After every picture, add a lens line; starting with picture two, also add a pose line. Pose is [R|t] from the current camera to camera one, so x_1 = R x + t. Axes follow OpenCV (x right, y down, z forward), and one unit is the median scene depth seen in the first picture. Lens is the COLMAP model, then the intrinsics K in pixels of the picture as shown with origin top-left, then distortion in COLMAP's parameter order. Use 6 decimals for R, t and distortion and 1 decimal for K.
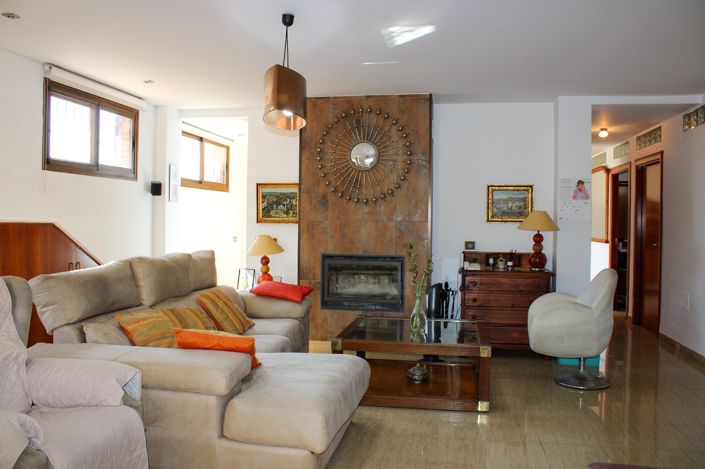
lens RADIAL K [[582.3, 0, 355.7], [0, 582.3, 228.6], [0, 0, 1]] dist [-0.179124, 0.160530]
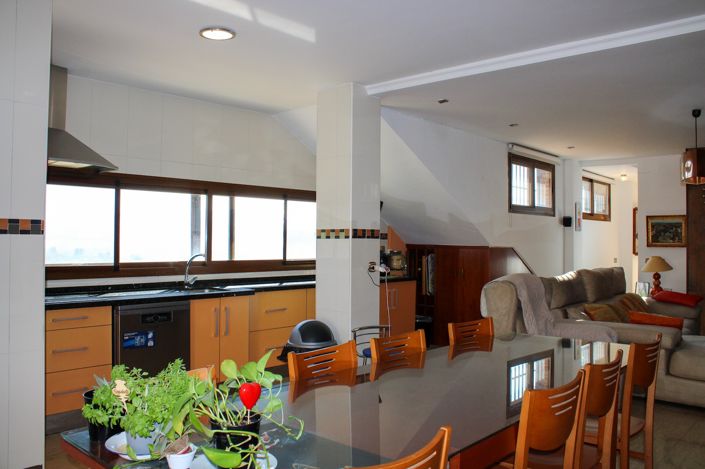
lens RADIAL K [[582.3, 0, 355.7], [0, 582.3, 228.6], [0, 0, 1]] dist [-0.179124, 0.160530]
pose [[0.847781, -0.018195, -0.530035, -0.064153], [-0.003860, 0.999173, -0.040473, 0.002665], [0.530333, 0.036358, 0.847010, -0.420251]]
